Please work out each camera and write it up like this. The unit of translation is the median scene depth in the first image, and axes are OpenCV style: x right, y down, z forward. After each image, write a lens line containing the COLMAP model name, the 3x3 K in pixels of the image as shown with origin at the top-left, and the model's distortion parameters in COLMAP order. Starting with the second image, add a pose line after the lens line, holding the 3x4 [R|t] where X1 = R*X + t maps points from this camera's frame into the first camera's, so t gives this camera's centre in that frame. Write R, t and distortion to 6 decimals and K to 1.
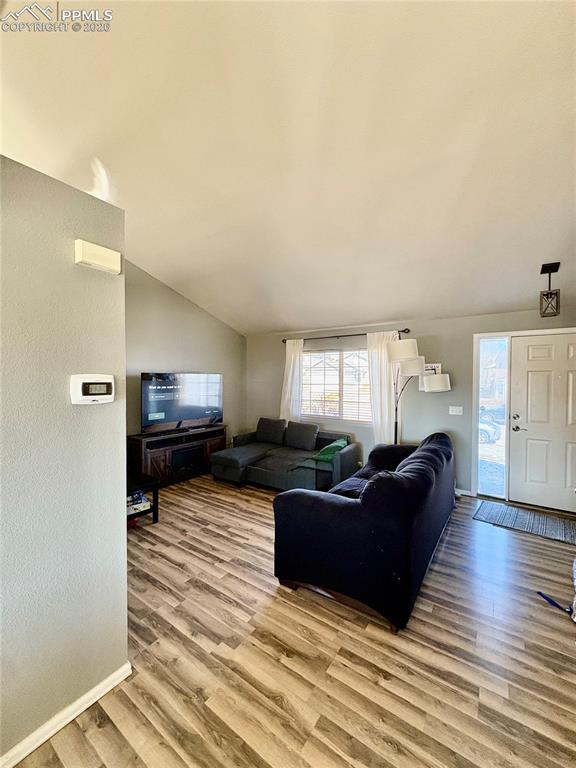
lens RADIAL K [[306.6, 0, 287.6], [0, 306.6, 383.9], [0, 0, 1]] dist [0.000560, 0.000066]
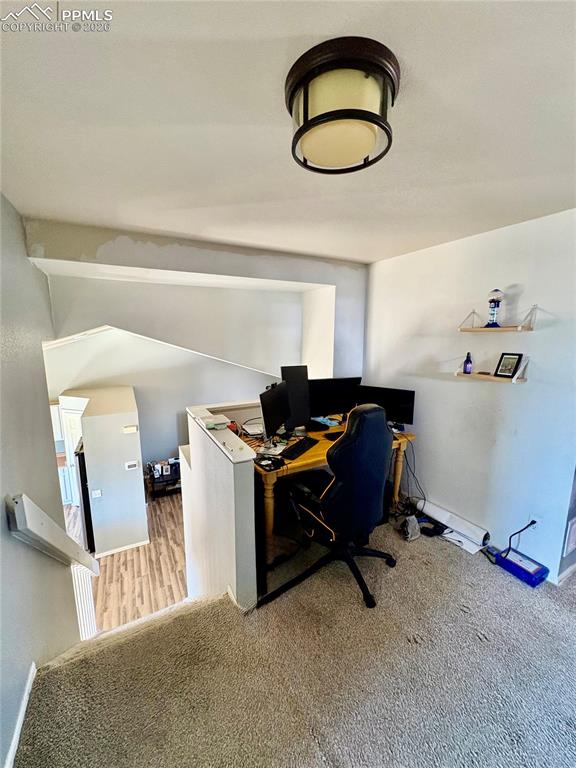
lens RADIAL K [[306.6, 0, 288.7], [0, 306.6, 385.1], [0, 0, 1]] dist [0.000560, 0.000066]
pose [[0.900396, 0.071903, -0.429088, 2.304951], [-0.004034, 0.987586, 0.157026, -1.379925], [0.435052, -0.139655, 0.889509, -1.152056]]
